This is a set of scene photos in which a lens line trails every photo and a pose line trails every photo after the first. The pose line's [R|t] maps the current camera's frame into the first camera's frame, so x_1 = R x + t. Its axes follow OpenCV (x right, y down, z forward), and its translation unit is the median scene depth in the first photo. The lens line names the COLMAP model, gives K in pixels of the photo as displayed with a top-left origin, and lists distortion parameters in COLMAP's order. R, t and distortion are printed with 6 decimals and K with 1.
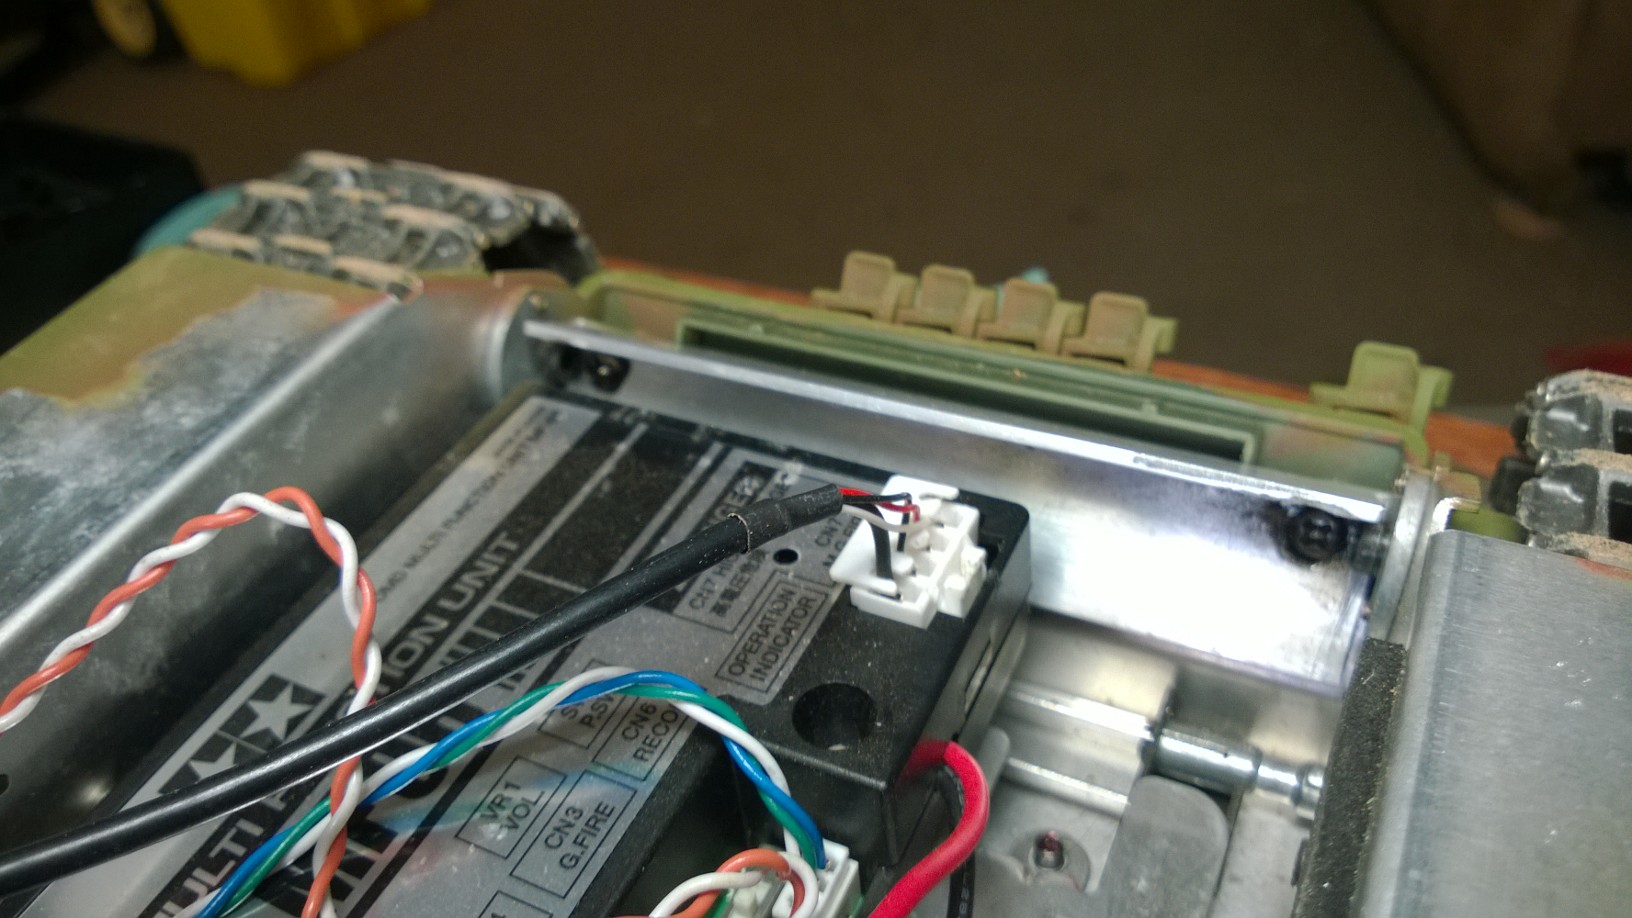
lens RADIAL K [[1331.1, 0, 811.6], [0, 1331.1, 452.6], [0, 0, 1]] dist [-0.075522, -0.015427]
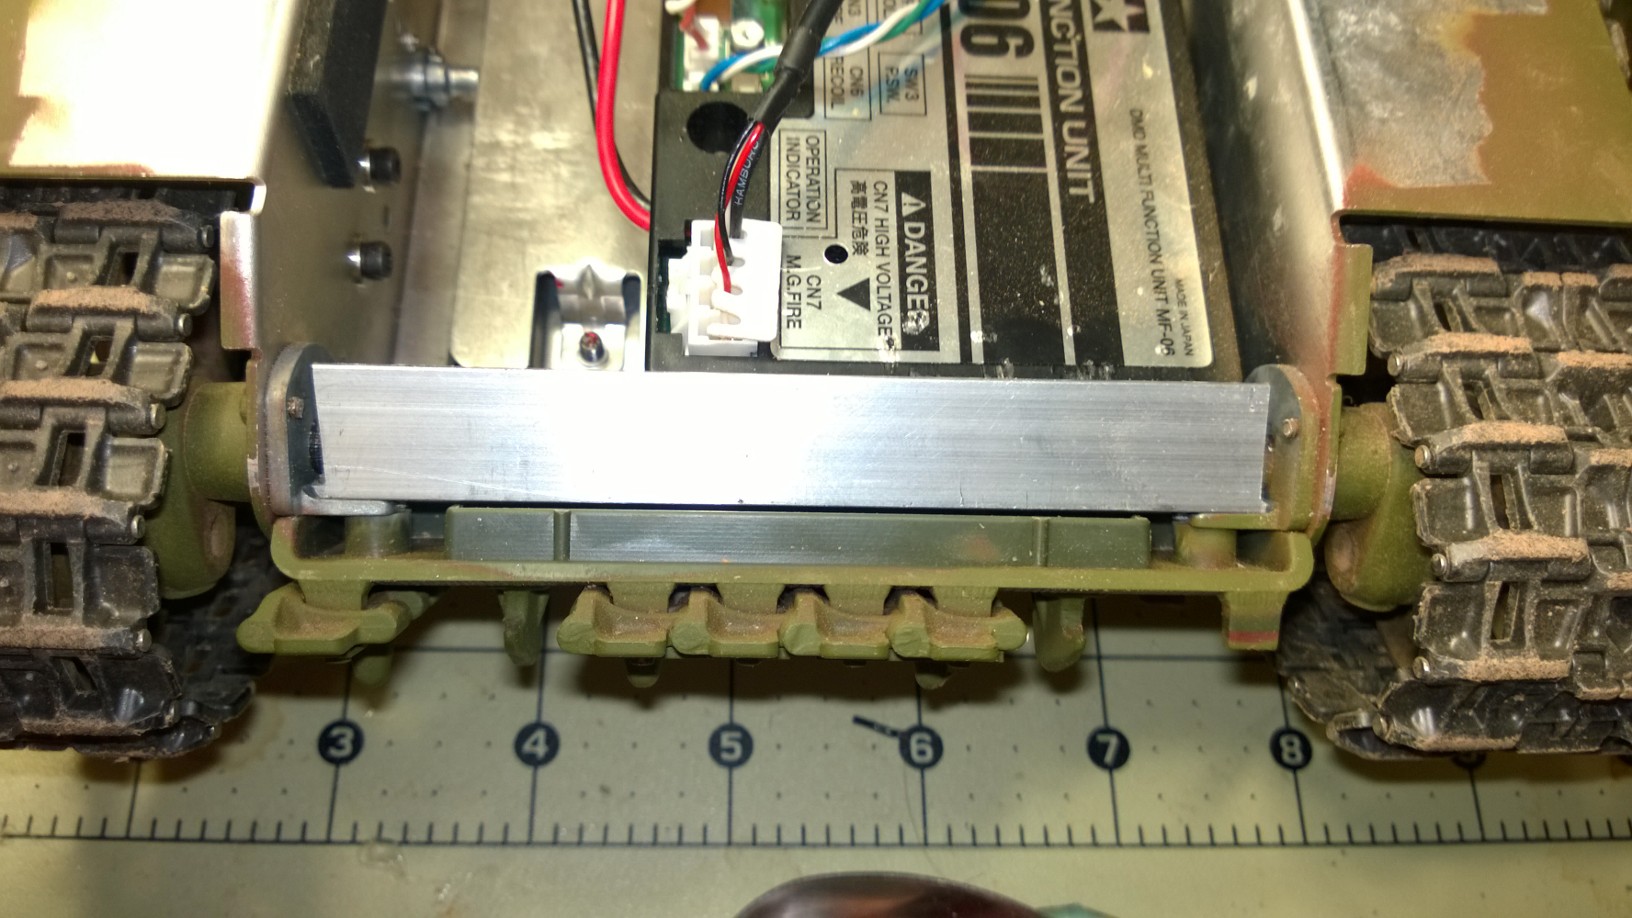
lens RADIAL K [[1331.1, 0, 816.2], [0, 1331.1, 464.5], [0, 0, 1]] dist [-0.075522, -0.015427]
pose [[-0.898391, 0.414891, -0.144083, 0.211907], [-0.259484, -0.236727, 0.936284, -0.925241], [0.354347, 0.878536, 0.320331, 0.748566]]
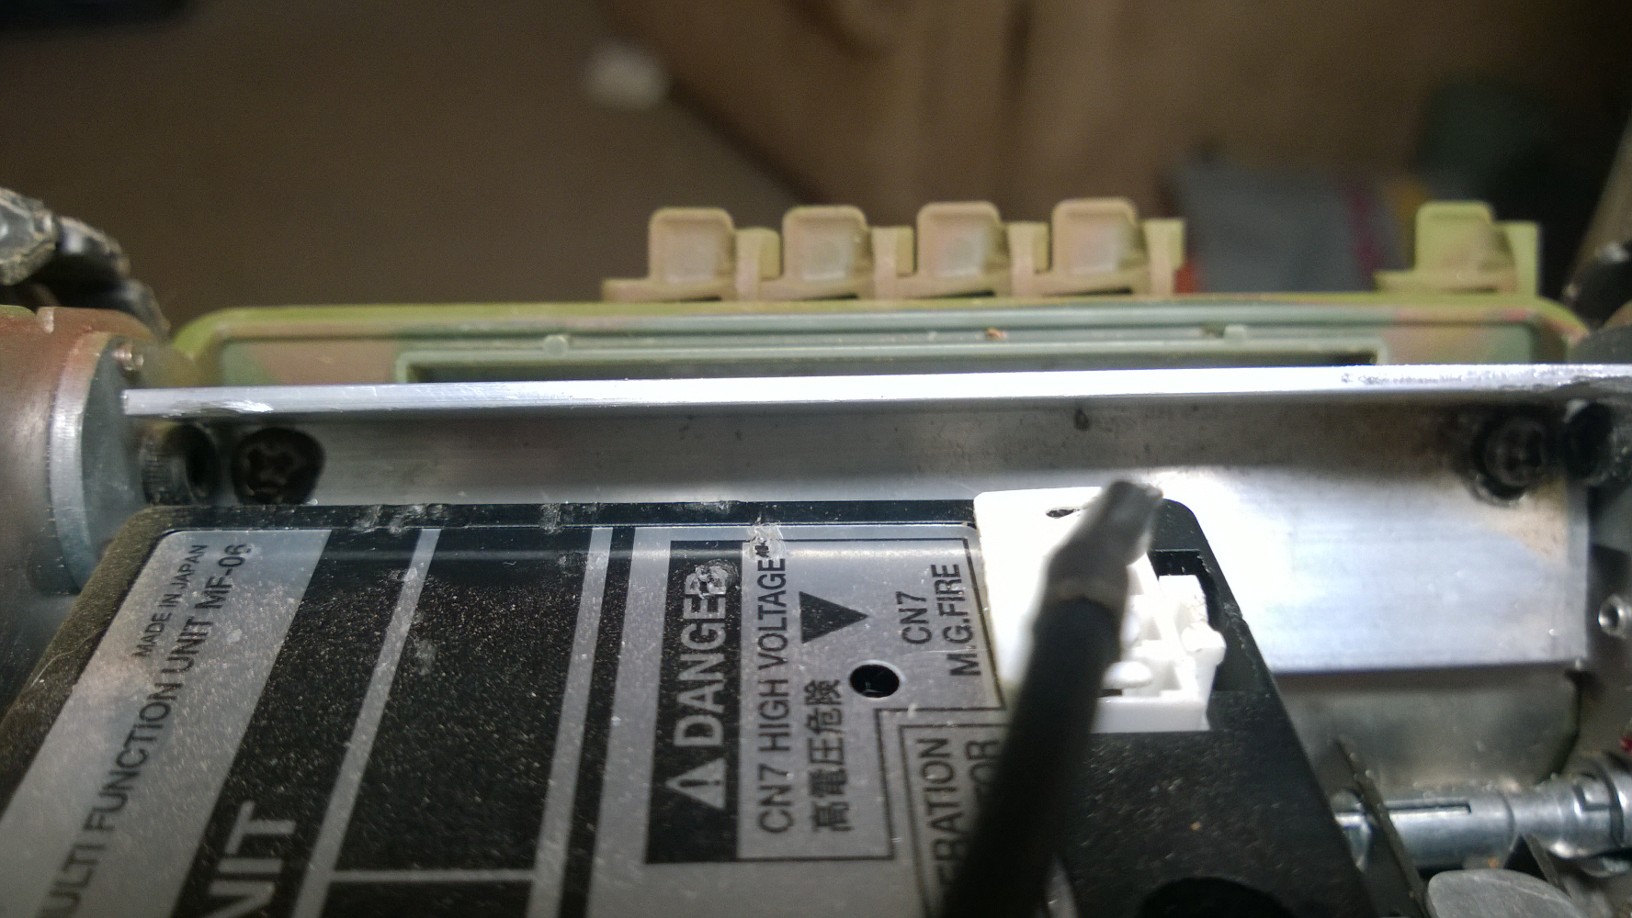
lens RADIAL K [[1331.1, 0, 819.1], [0, 1331.1, 469.2], [0, 0, 1]] dist [-0.075522, -0.015427]
pose [[0.879184, -0.187737, 0.437939, -0.228908], [0.236265, 0.969925, -0.058524, 0.023020], [-0.413780, 0.154923, 0.897098, 0.511955]]
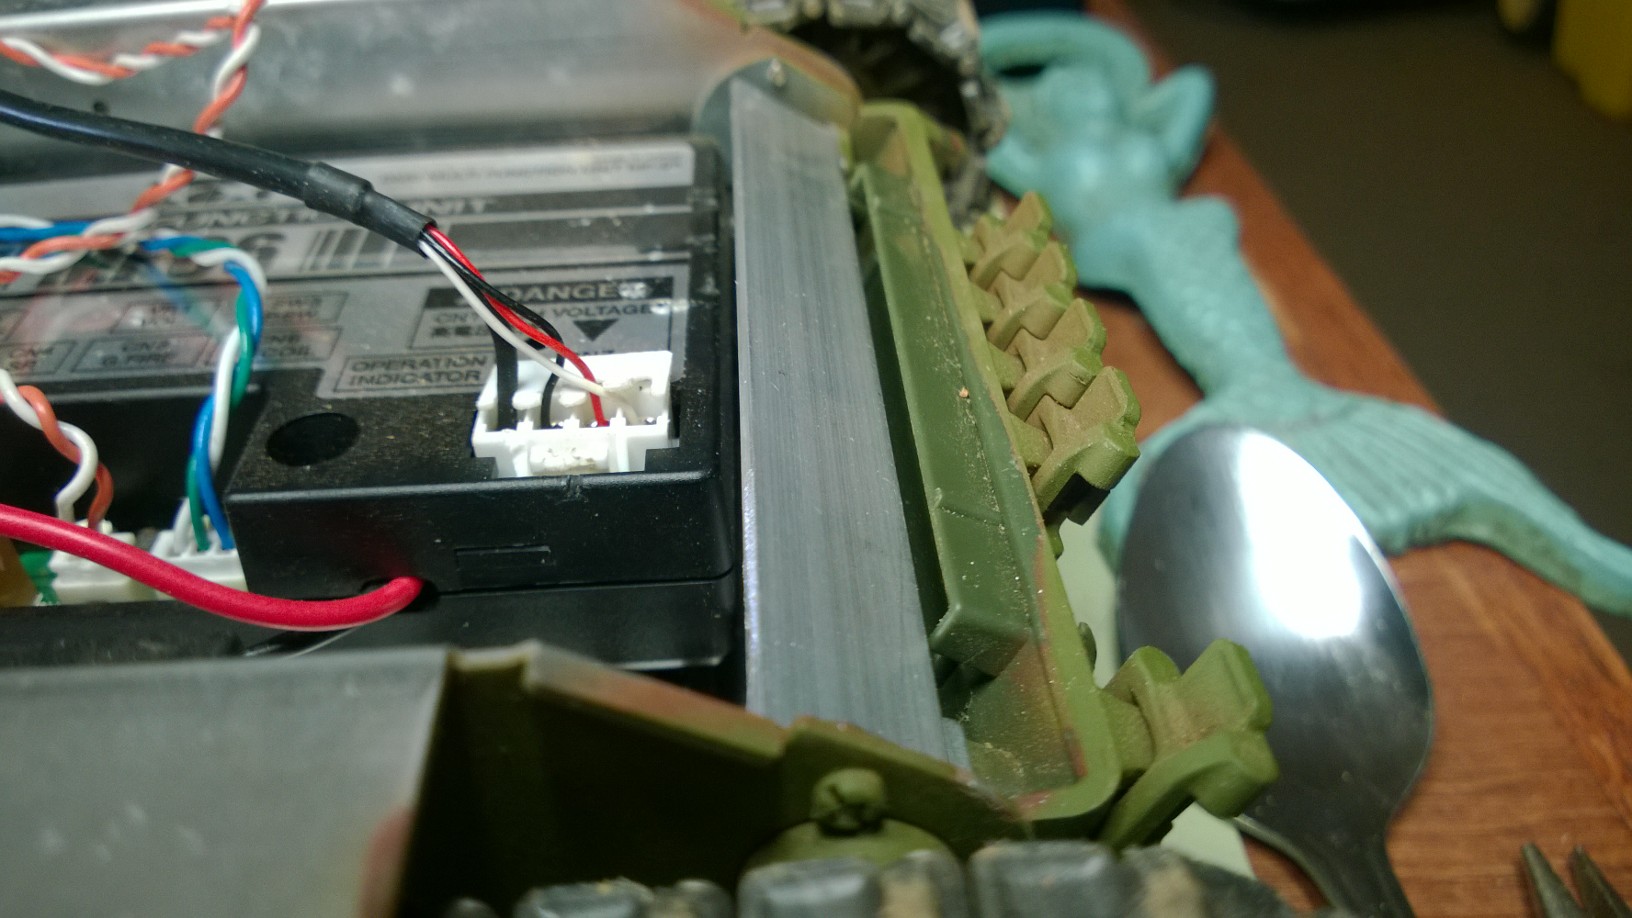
lens RADIAL K [[1331.1, 0, 816.2], [0, 1331.1, 459.4], [0, 0, 1]] dist [-0.075522, -0.015427]
pose [[0.488013, 0.581974, -0.650500, 0.652431], [-0.569627, 0.777037, 0.267840, -0.193440], [0.661338, 0.239833, 0.710712, 0.482534]]
